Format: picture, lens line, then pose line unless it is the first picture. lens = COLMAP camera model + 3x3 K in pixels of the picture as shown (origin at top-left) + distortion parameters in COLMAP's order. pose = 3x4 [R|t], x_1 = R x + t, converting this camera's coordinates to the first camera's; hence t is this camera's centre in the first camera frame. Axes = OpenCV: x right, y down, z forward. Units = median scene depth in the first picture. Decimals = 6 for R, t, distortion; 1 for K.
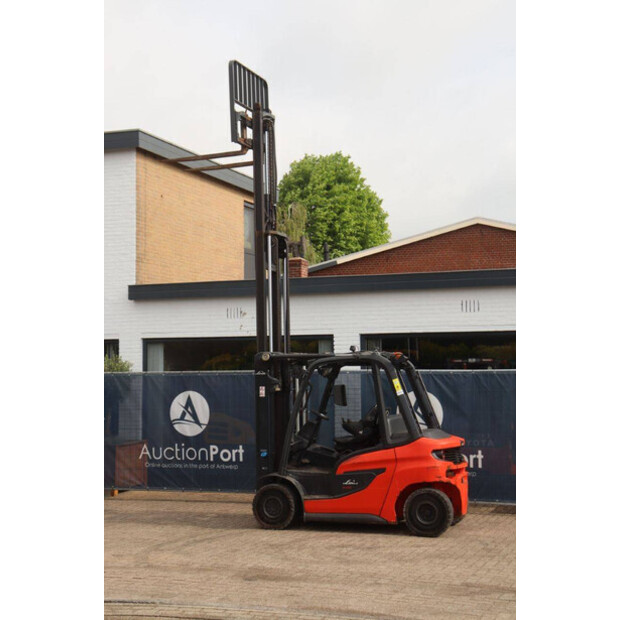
lens RADIAL K [[1015.8, 0, 300.7], [0, 1015.8, 297.1], [0, 0, 1]] dist [0.150274, 0.000000]
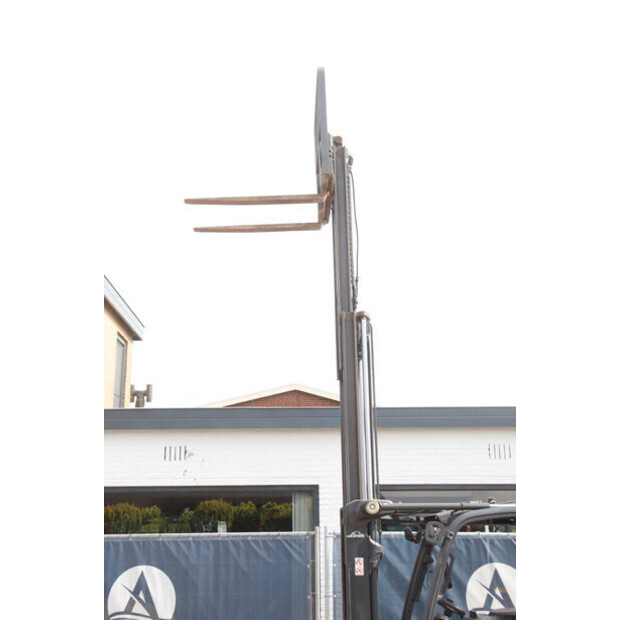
lens RADIAL K [[799.6, 0, 305.8], [0, 799.6, 308.2], [0, 0, 1]] dist [0.064469, 0.000000]
pose [[0.930338, 0.103707, 0.351734, -0.216192], [-0.028063, 0.976498, -0.213690, 0.039058], [-0.365629, 0.188933, 0.911384, 0.465524]]
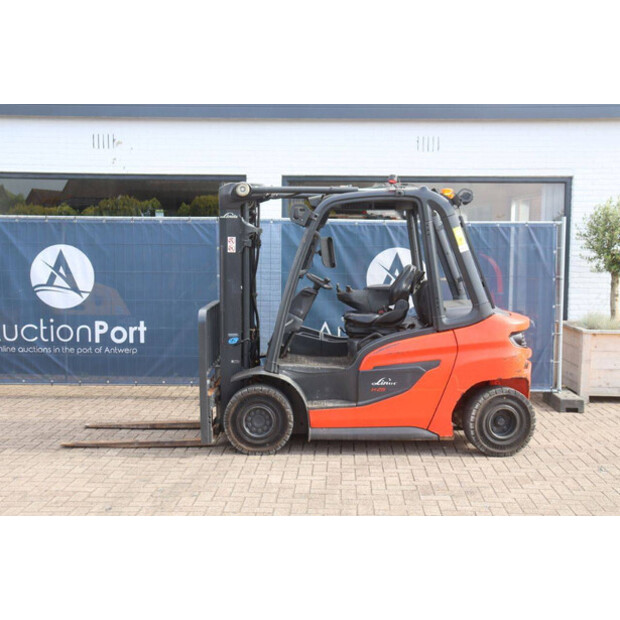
lens RADIAL K [[811.9, 0, 308.8], [0, 811.9, 297.7], [0, 0, 1]] dist [0.054413, 0.000000]
pose [[0.941116, -0.007056, 0.338010, -0.141471], [-0.041445, 0.989834, 0.136058, 0.046319], [-0.335534, -0.142055, 0.931256, 0.429564]]
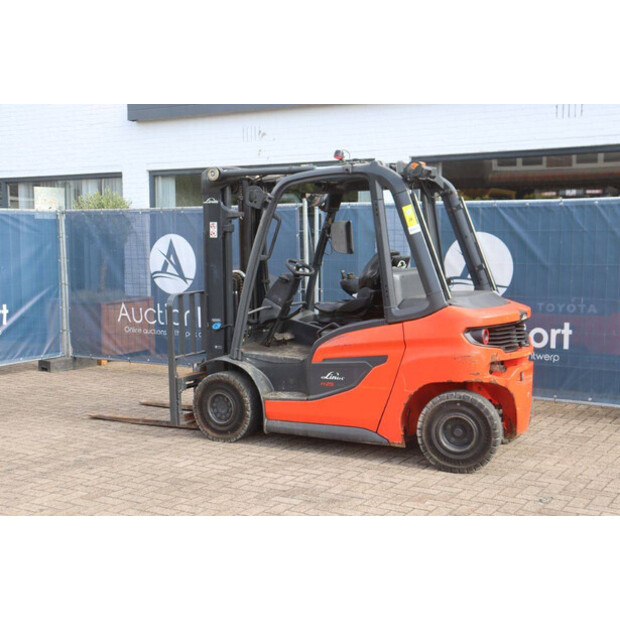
lens RADIAL K [[861.9, 0, 316.6], [0, 861.9, 300.1], [0, 0, 1]] dist [0.084489, 0.000000]
pose [[0.987346, 0.015114, -0.157861, 0.096775], [0.008659, 0.988825, 0.148831, 0.047936], [0.158346, -0.148314, 0.976181, 0.404319]]
